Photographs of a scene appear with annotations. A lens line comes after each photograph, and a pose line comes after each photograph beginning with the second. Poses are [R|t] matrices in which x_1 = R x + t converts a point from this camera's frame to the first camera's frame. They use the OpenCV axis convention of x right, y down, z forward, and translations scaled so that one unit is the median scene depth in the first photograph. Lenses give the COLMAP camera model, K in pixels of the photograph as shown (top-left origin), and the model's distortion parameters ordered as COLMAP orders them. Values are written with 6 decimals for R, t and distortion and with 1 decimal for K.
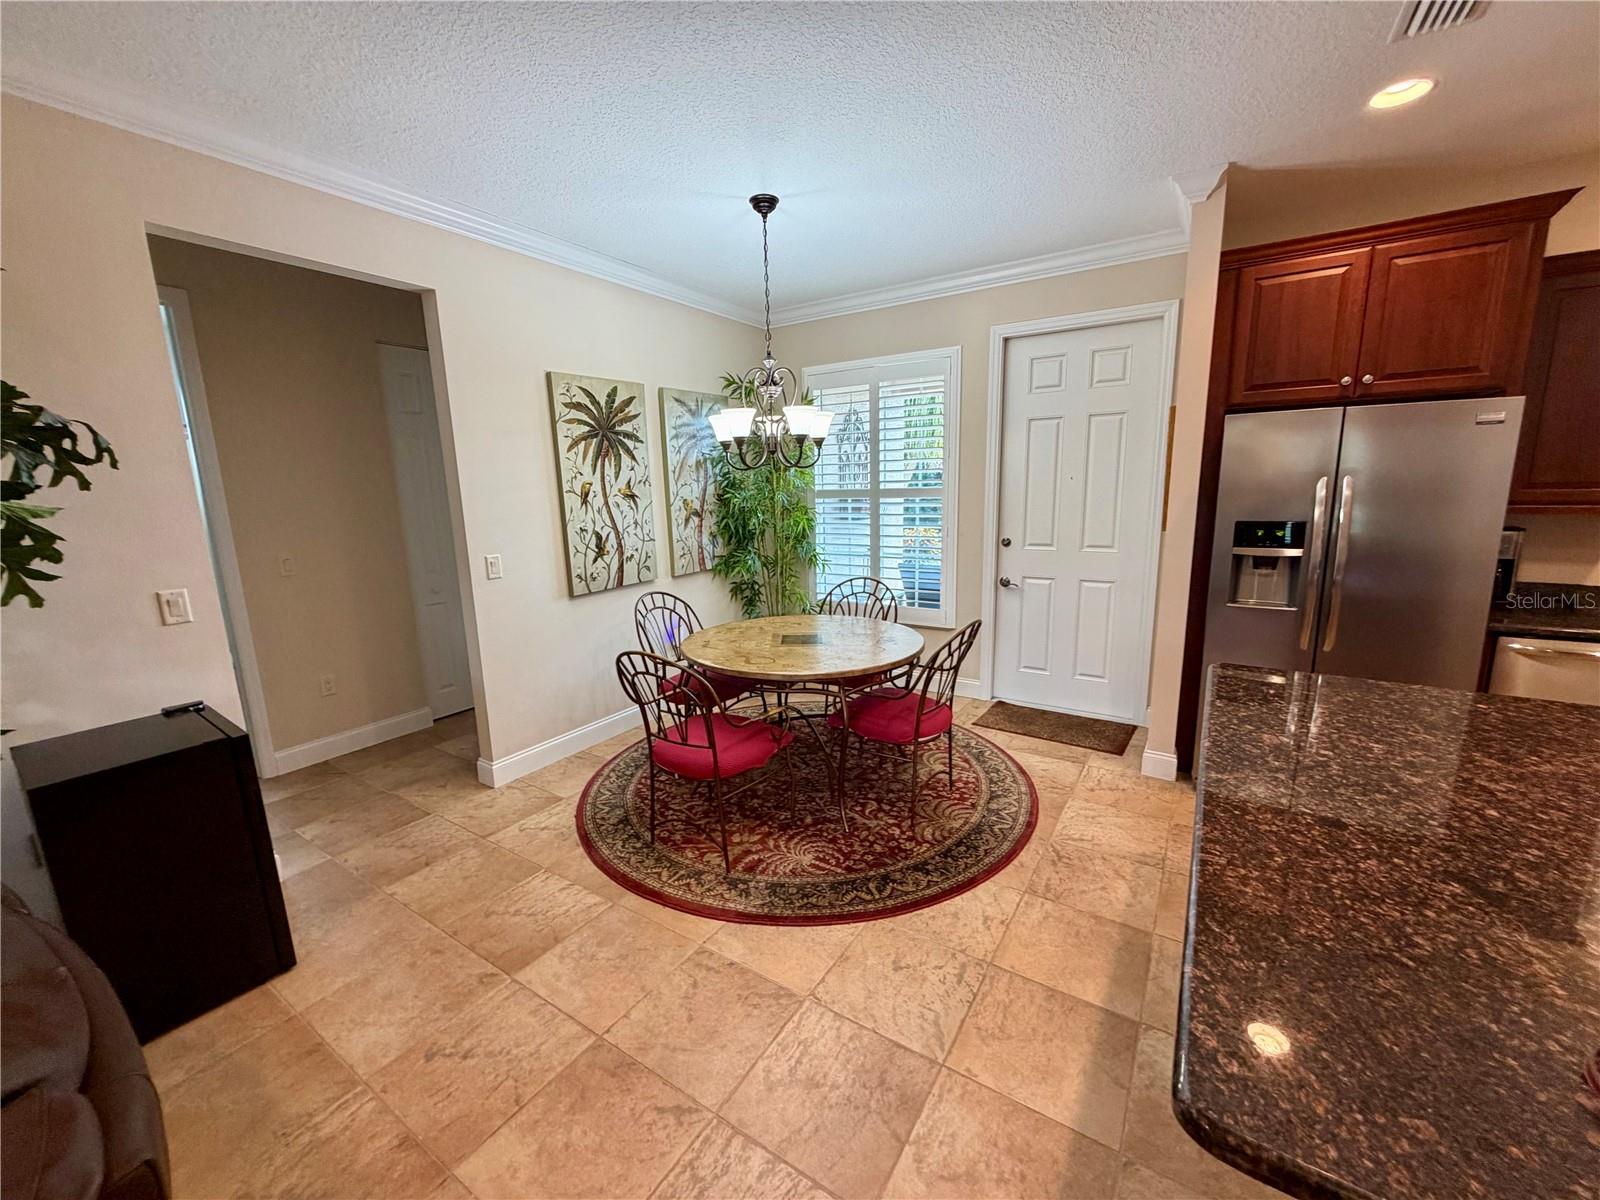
lens RADIAL K [[638.2, 0, 799.1], [0, 638.2, 605.2], [0, 0, 1]] dist [-0.002733, 0.000044]
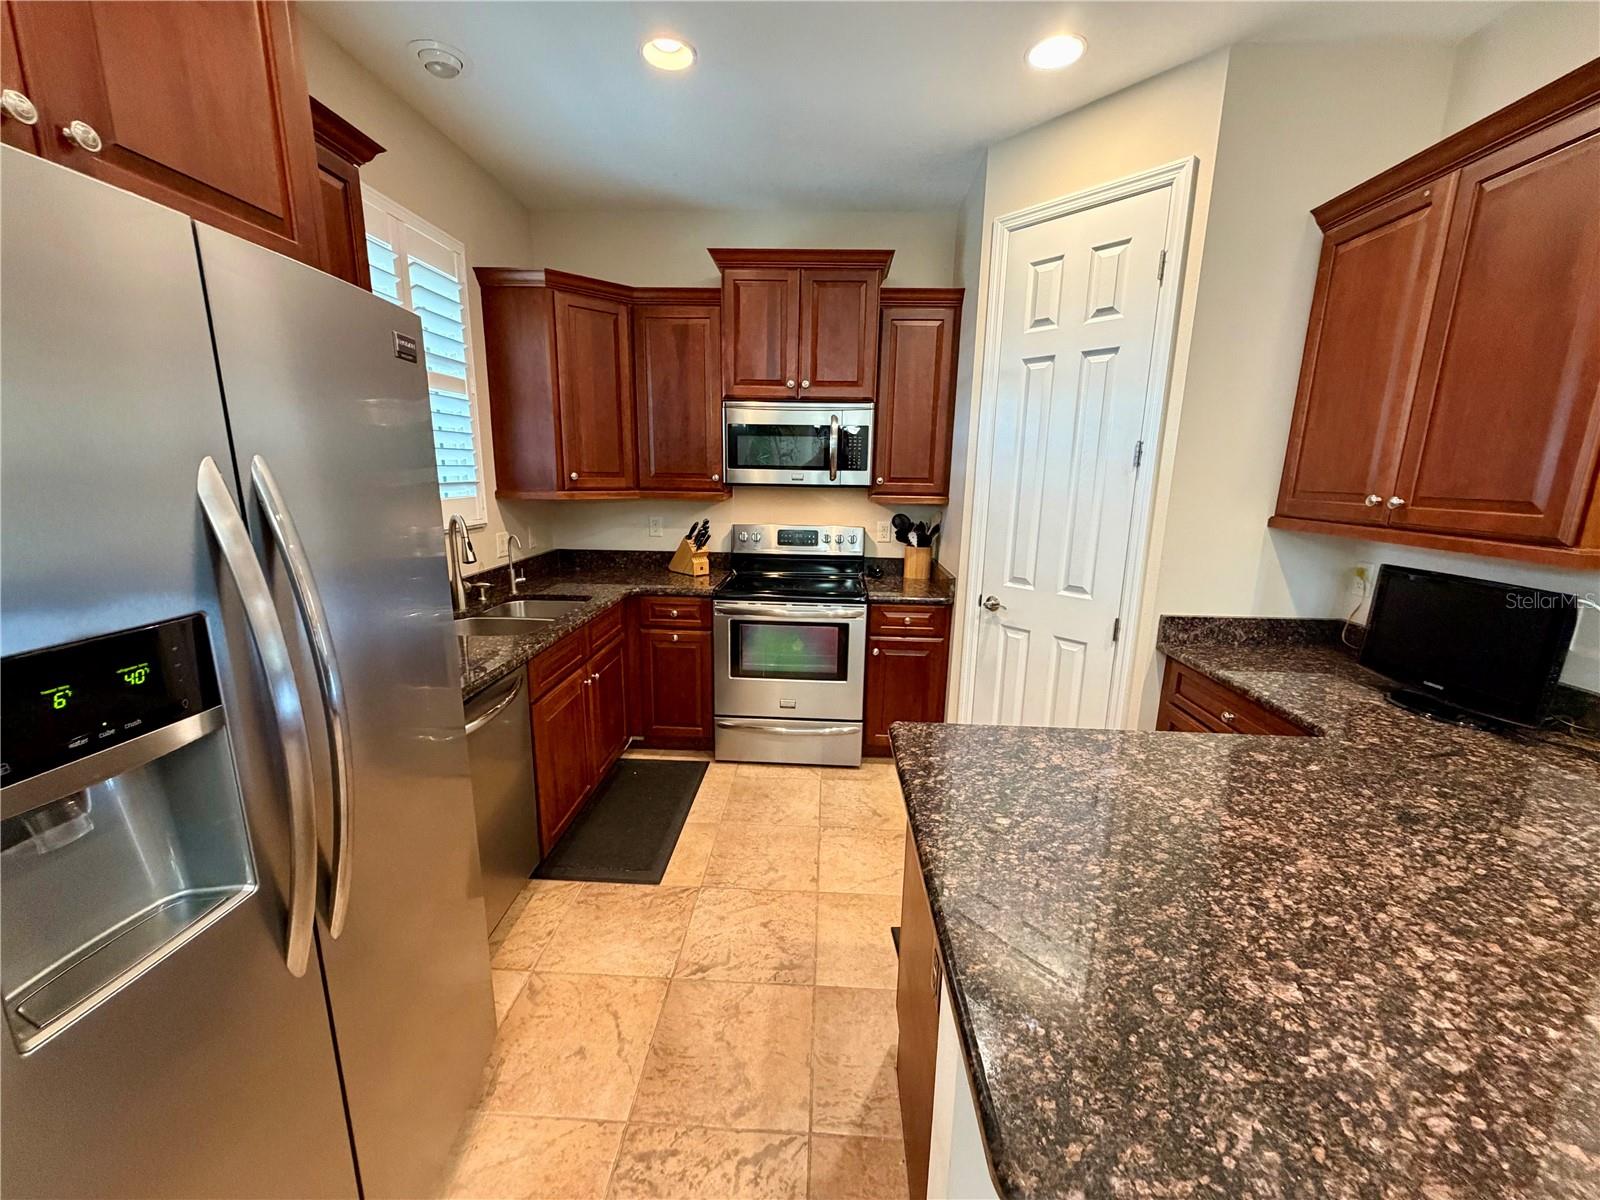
lens RADIAL K [[638.2, 0, 799.1], [0, 638.2, 605.2], [0, 0, 1]] dist [-0.002733, 0.000044]
pose [[-0.505545, -0.172229, 0.845436, 0.350731], [0.154462, 0.945978, 0.285074, -0.145597], [-0.848861, 0.274705, -0.451632, 0.752803]]
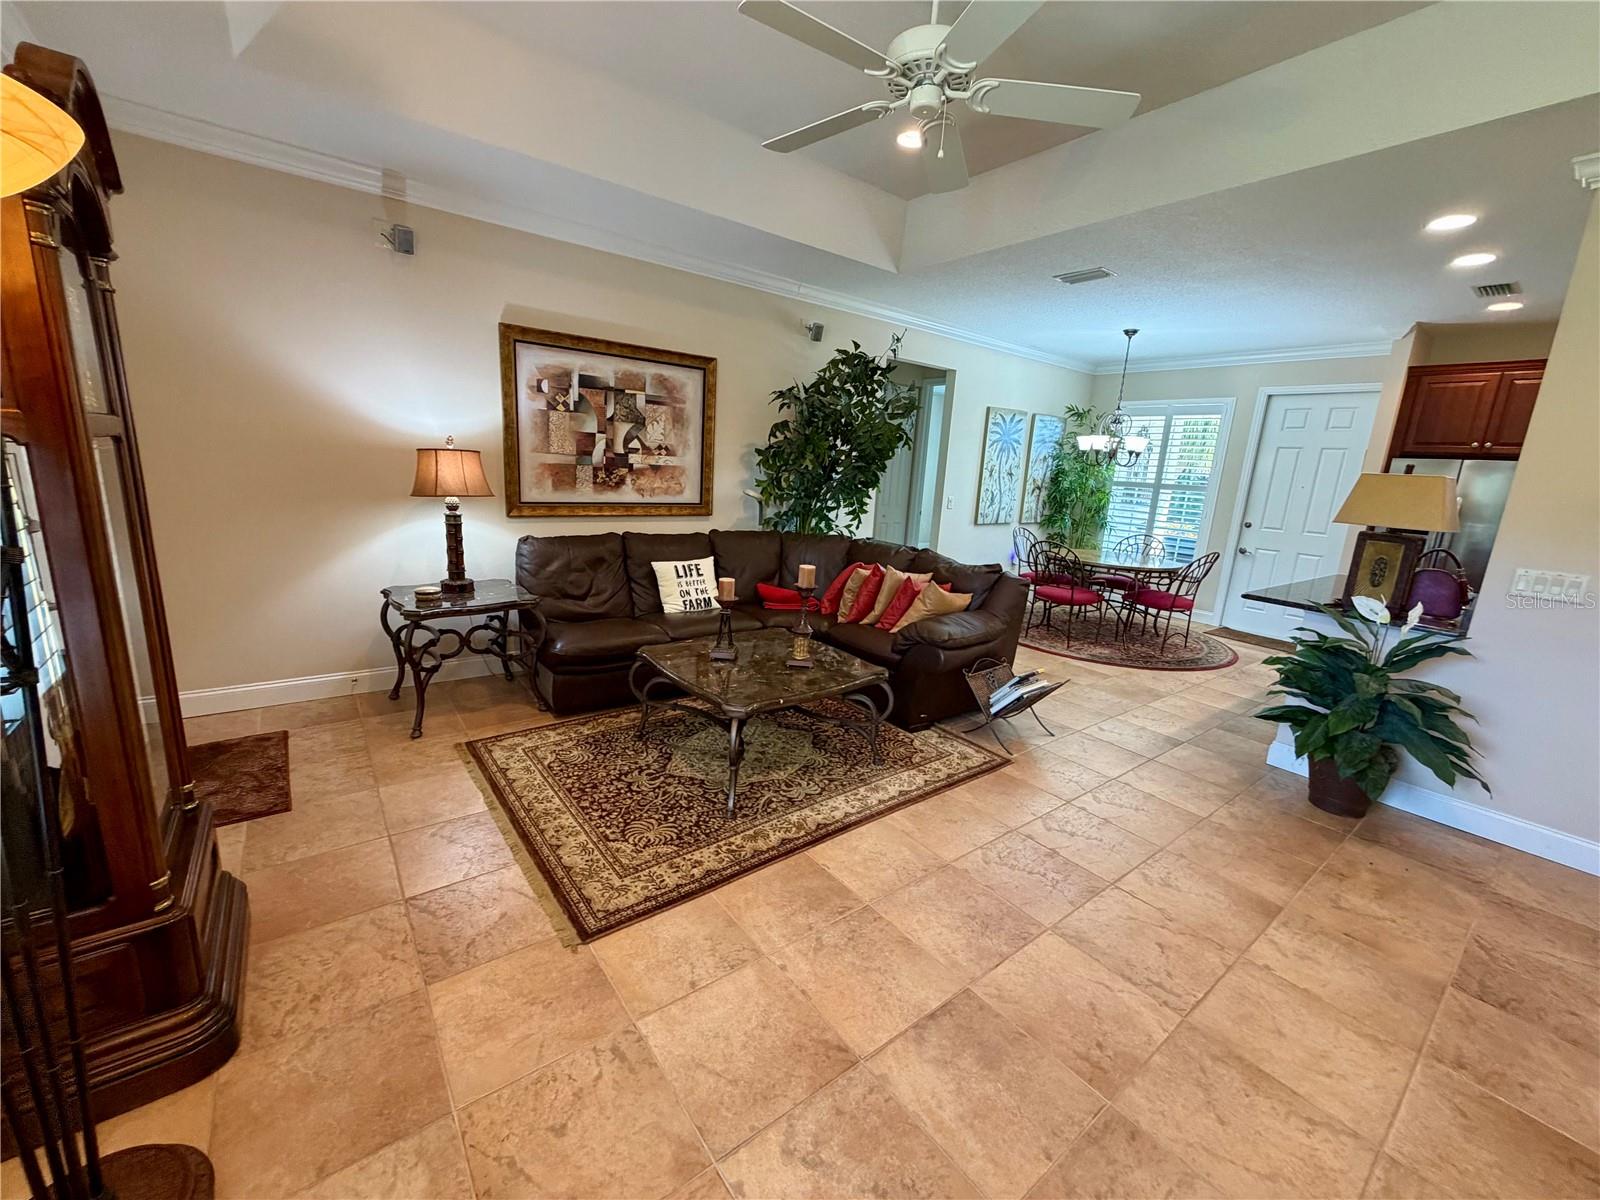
lens RADIAL K [[638.2, 0, 799.1], [0, 638.2, 605.2], [0, 0, 1]] dist [-0.002733, 0.000044]
pose [[0.938670, 0.150725, -0.310130, -0.253153], [-0.142287, 0.988572, 0.049792, 0.230311], [0.314091, -0.002610, 0.949389, -1.087226]]
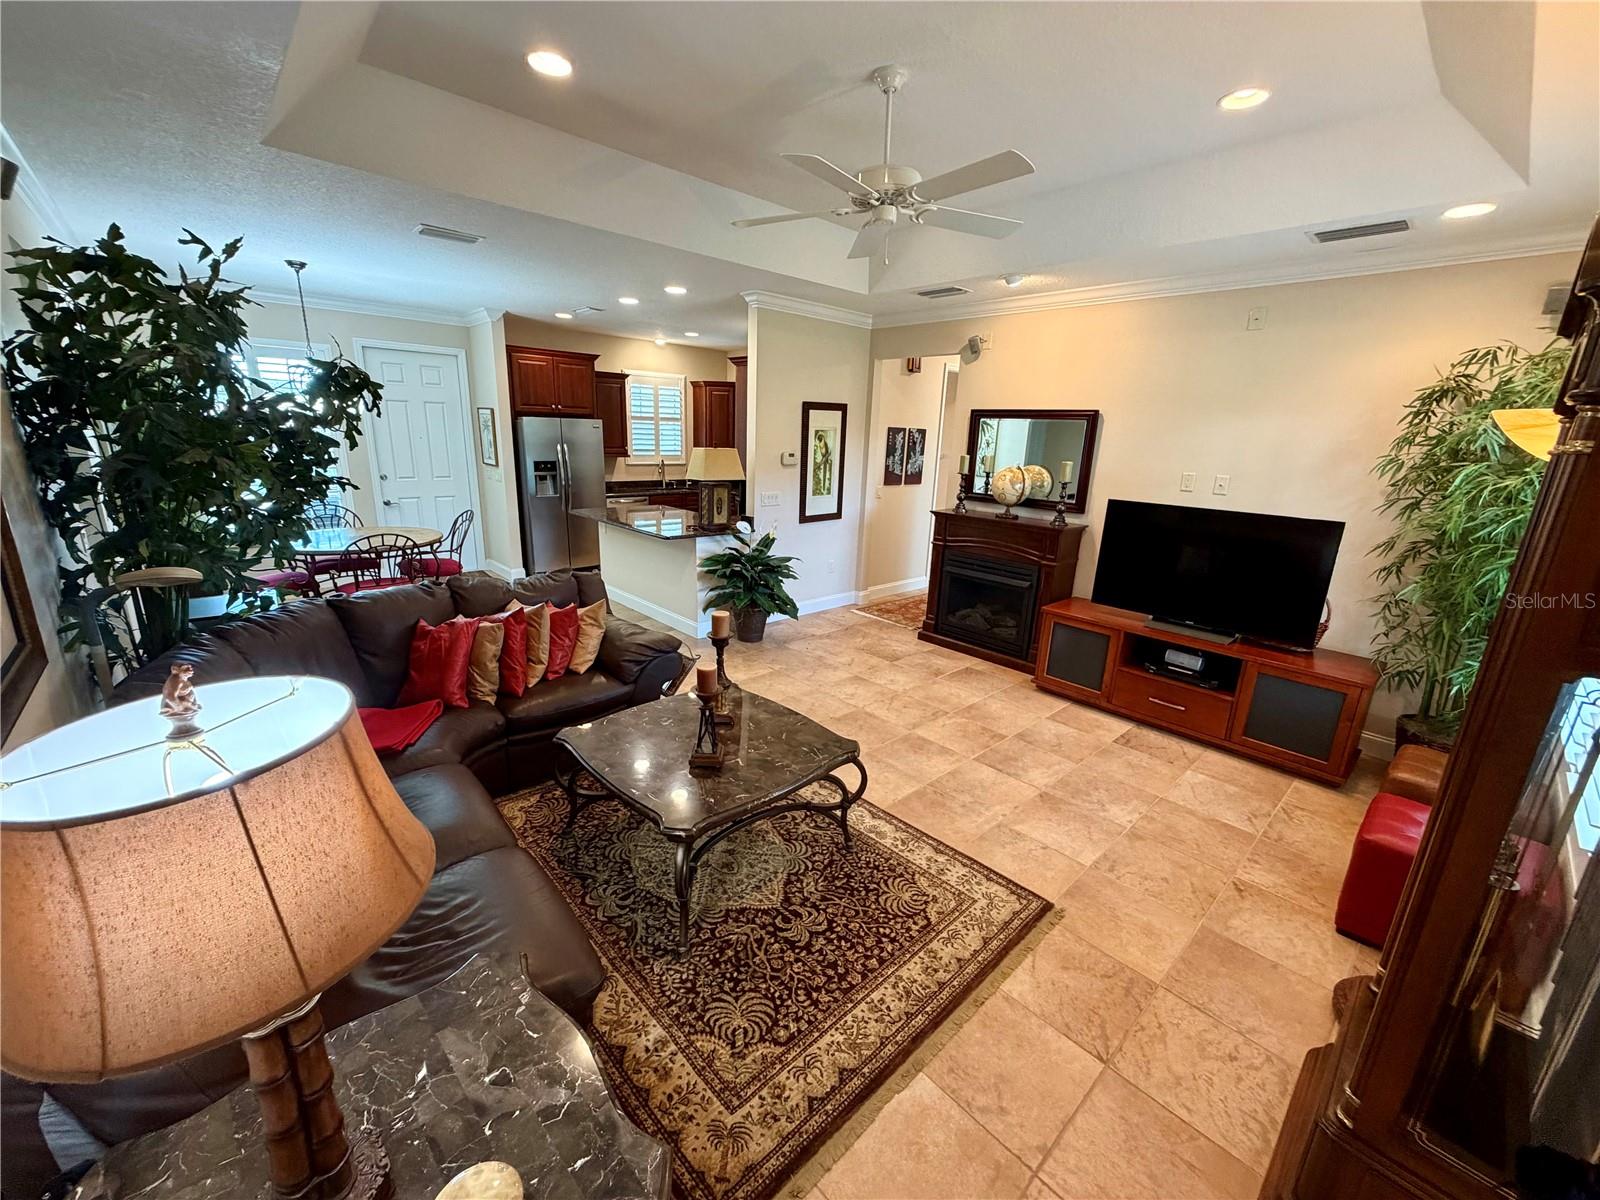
lens RADIAL K [[638.2, 0, 799.1], [0, 638.2, 605.2], [0, 0, 1]] dist [-0.002733, 0.000044]
pose [[0.248038, -0.227198, 0.941731, -1.307493], [0.140678, 0.970253, 0.197027, 0.057176], [-0.958481, 0.083611, 0.272621, -0.522104]]
